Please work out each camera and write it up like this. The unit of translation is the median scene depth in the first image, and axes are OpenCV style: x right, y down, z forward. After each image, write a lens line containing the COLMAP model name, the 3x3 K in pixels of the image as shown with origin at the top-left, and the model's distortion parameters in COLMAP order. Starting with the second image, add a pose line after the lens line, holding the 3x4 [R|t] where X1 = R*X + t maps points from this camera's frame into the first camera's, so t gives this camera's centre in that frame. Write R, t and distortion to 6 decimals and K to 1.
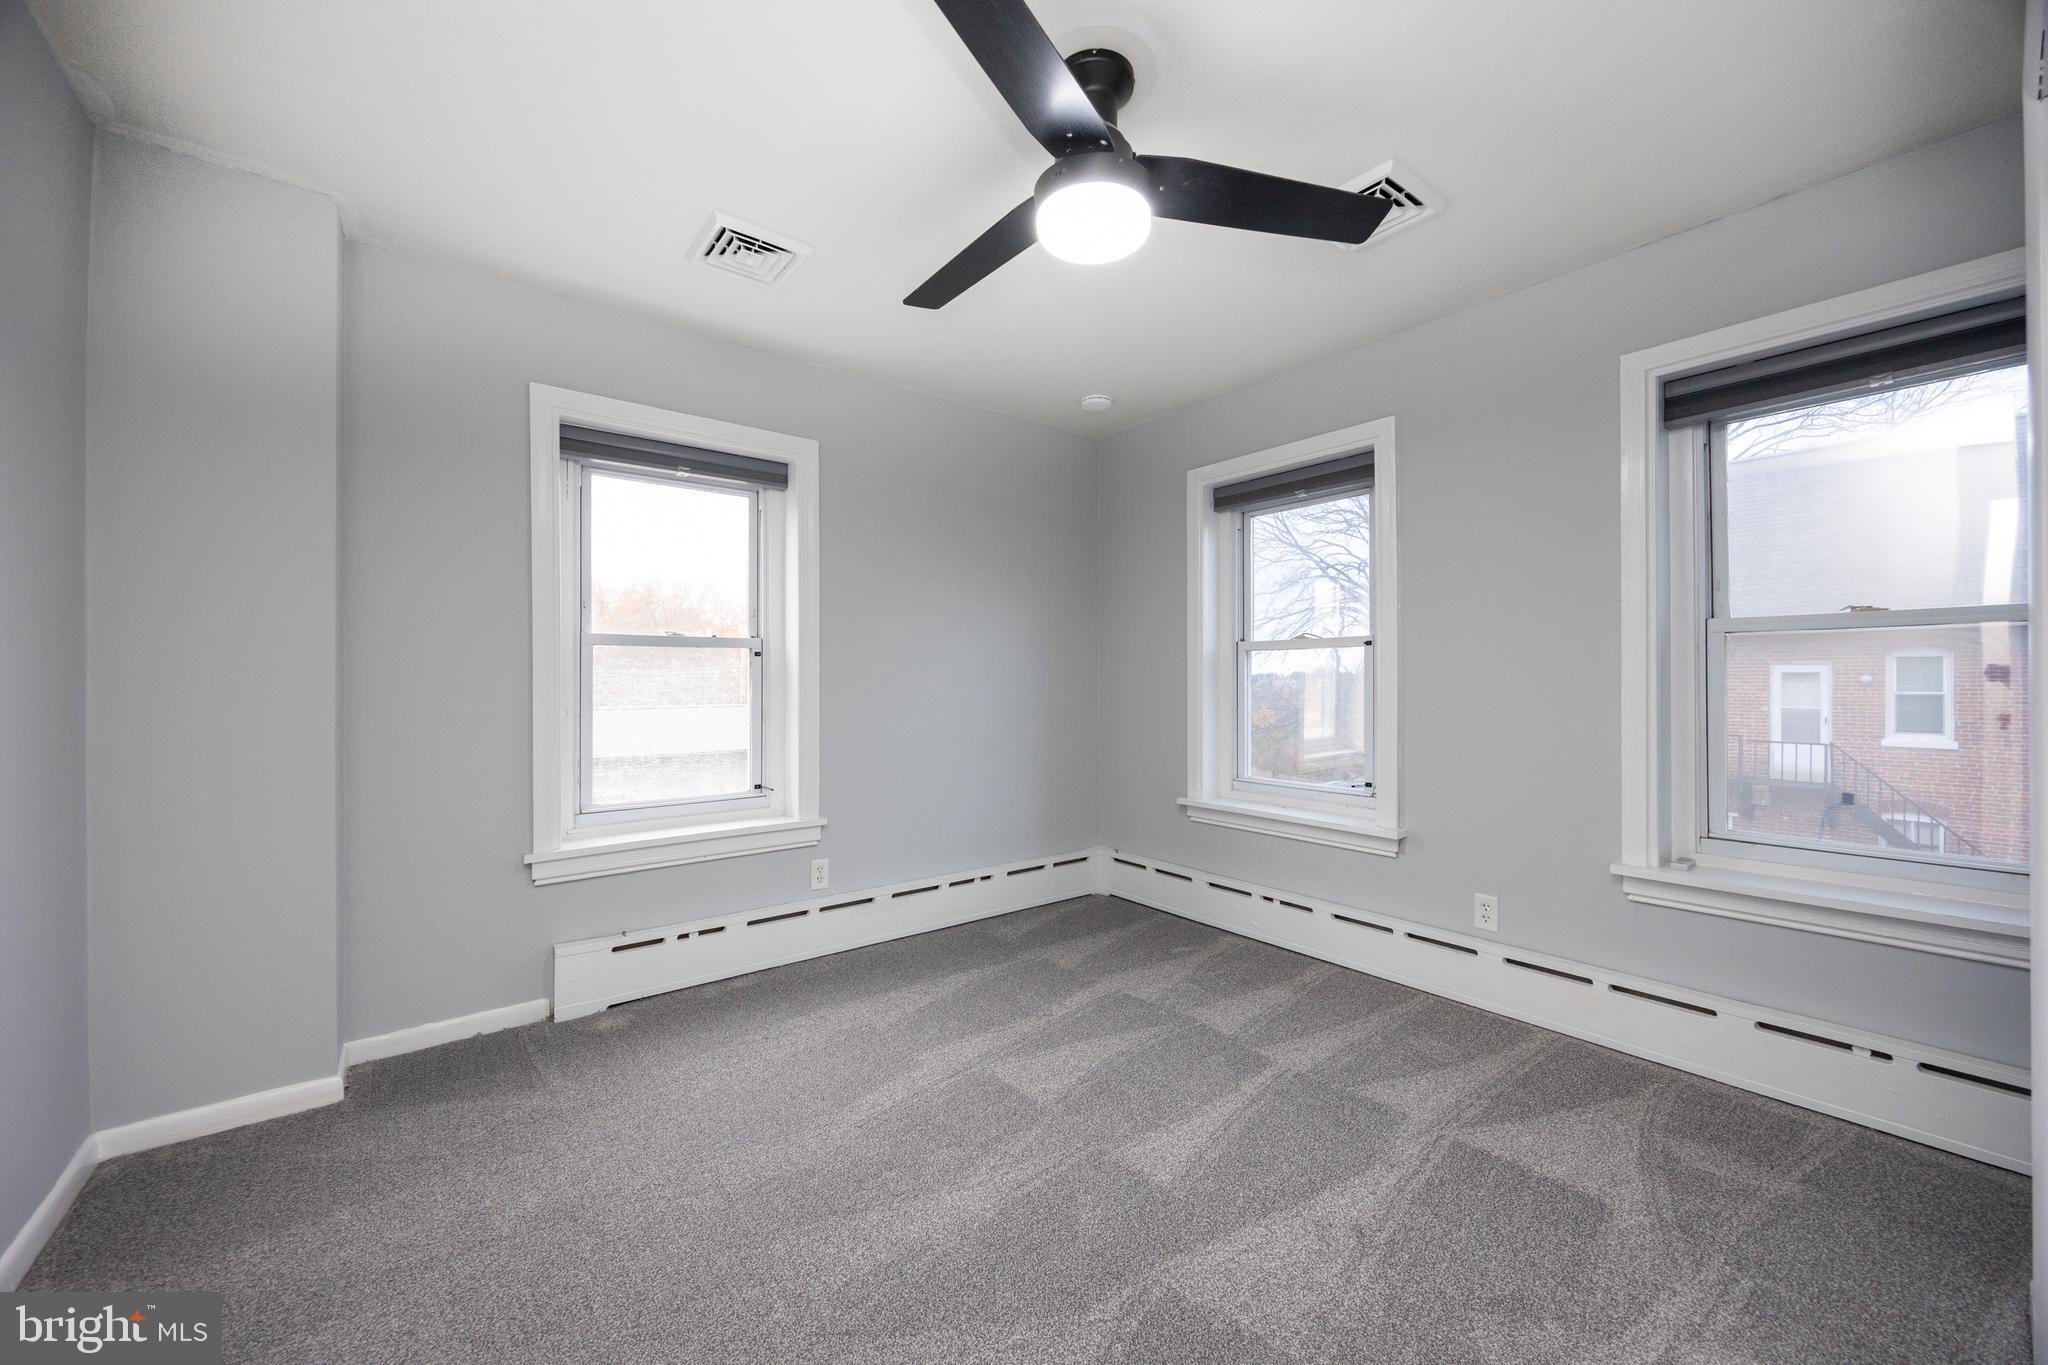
lens RADIAL K [[774.9, 0, 1026.2], [0, 774.9, 677.9], [0, 0, 1]] dist [-0.005251, 0.000388]
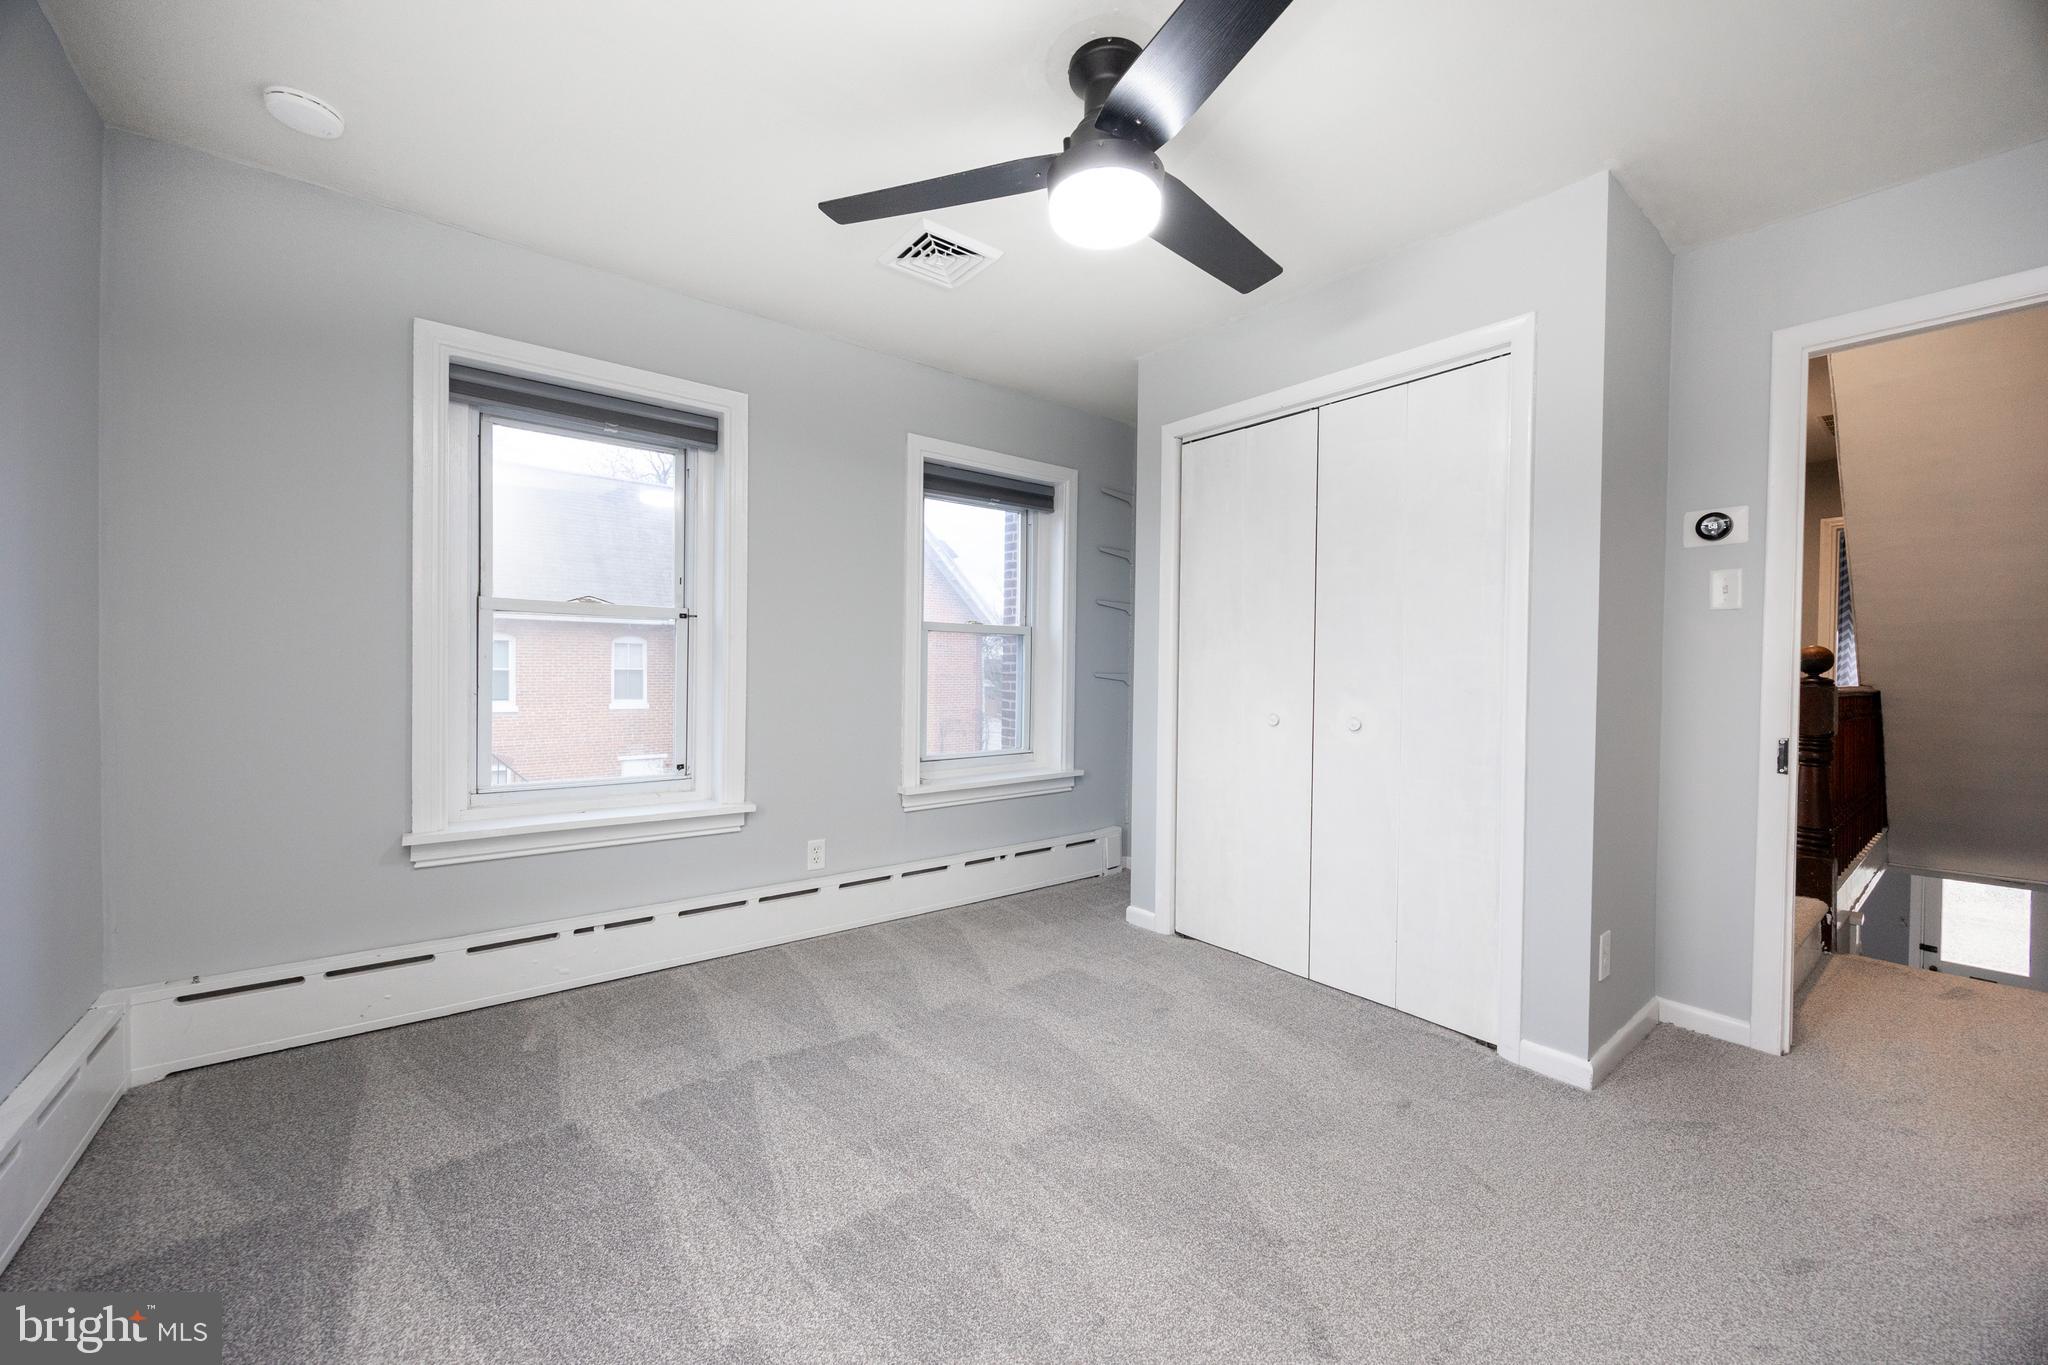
lens RADIAL K [[774.9, 0, 1026.2], [0, 774.9, 677.9], [0, 0, 1]] dist [-0.005251, 0.000388]
pose [[-0.008424, -0.011363, 0.999900, -0.586996], [-0.019673, 0.999744, 0.011196, 0.014051], [-0.999771, -0.019577, -0.008645, 0.694679]]
